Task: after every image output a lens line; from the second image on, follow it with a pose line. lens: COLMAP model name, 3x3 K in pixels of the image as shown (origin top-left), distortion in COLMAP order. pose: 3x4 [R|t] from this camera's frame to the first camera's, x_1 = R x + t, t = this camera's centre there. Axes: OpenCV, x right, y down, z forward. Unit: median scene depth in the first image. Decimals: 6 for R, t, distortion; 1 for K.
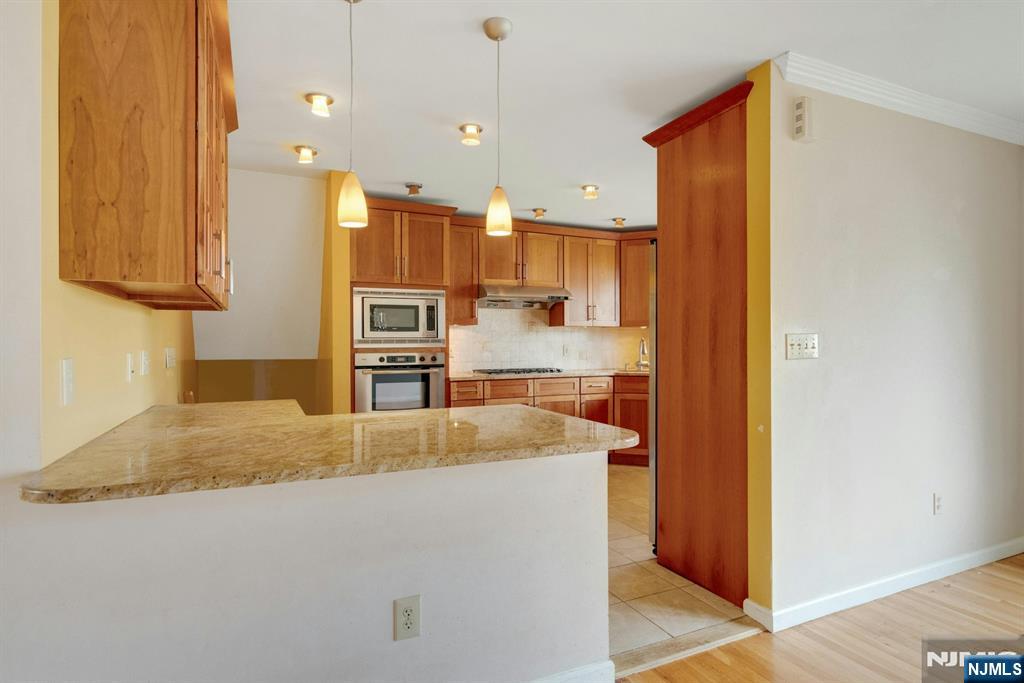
lens RADIAL K [[553.2, 0, 512.0], [0, 553.2, 341.5], [0, 0, 1]] dist [0.001582, 0.000631]
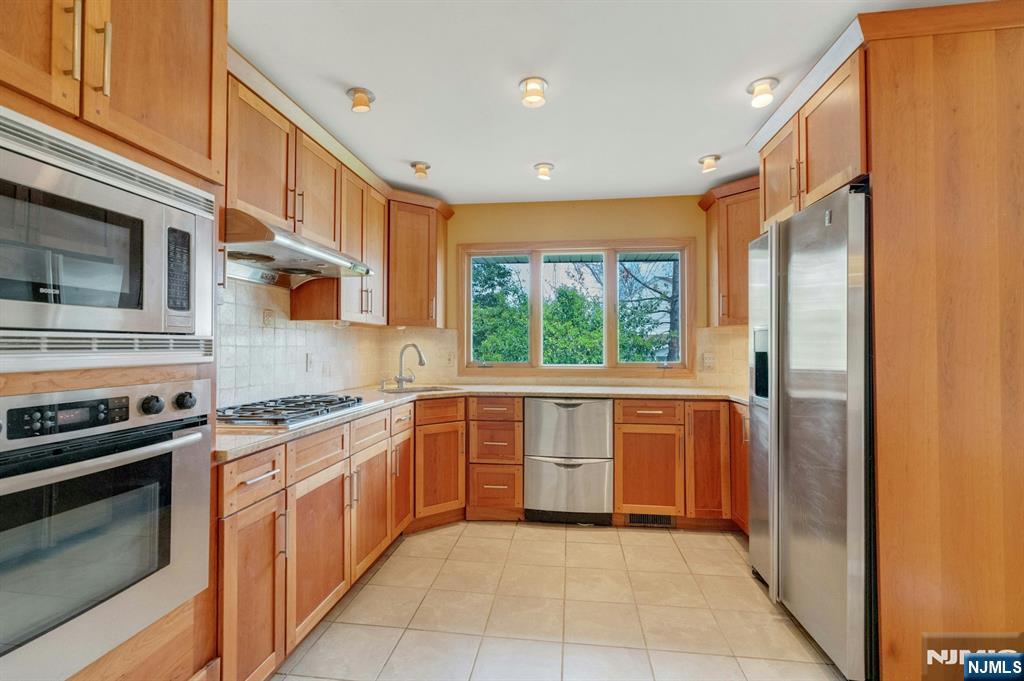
lens RADIAL K [[475.1, 0, 512.0], [0, 475.1, 340.5], [0, 0, 1]] dist [-0.001913, 0.000110]
pose [[0.533173, 0.017065, 0.845834, -0.245063], [-0.005361, 0.999845, -0.016793, 0.000331], [-0.845990, 0.004420, 0.533181, 0.634561]]
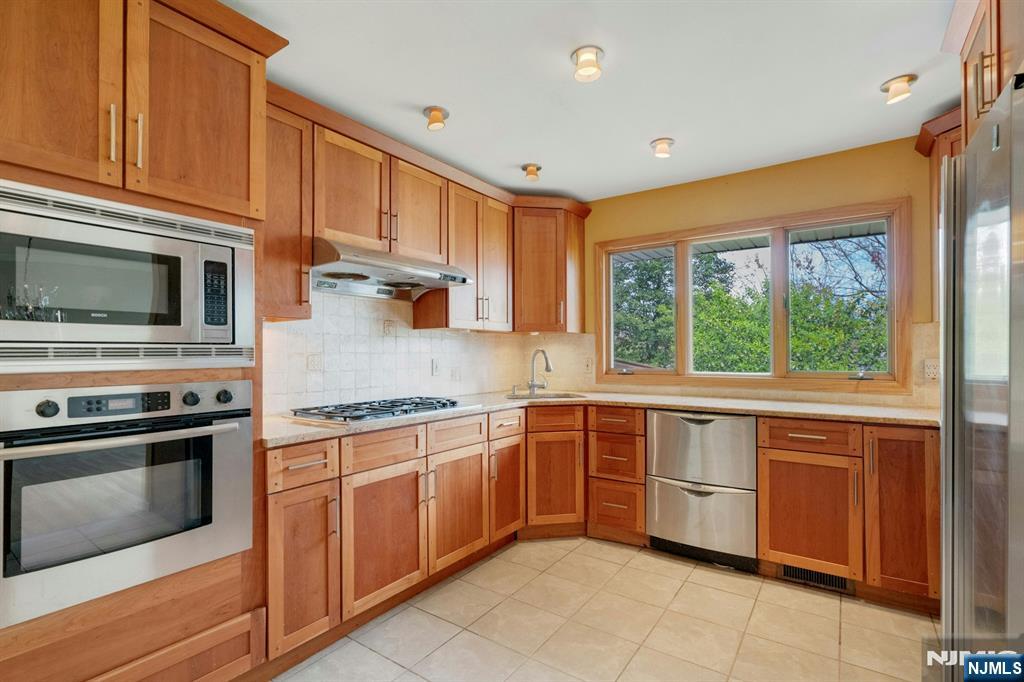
lens RADIAL K [[485.7, 0, 507.3], [0, 485.7, 351.8], [0, 0, 1]] dist [-0.001778, 0.000179]
pose [[0.868375, 0.002279, 0.495904, -0.124831], [-0.000926, 0.999995, -0.002974, -0.000192], [-0.495908, 0.002124, 0.868373, 0.542787]]
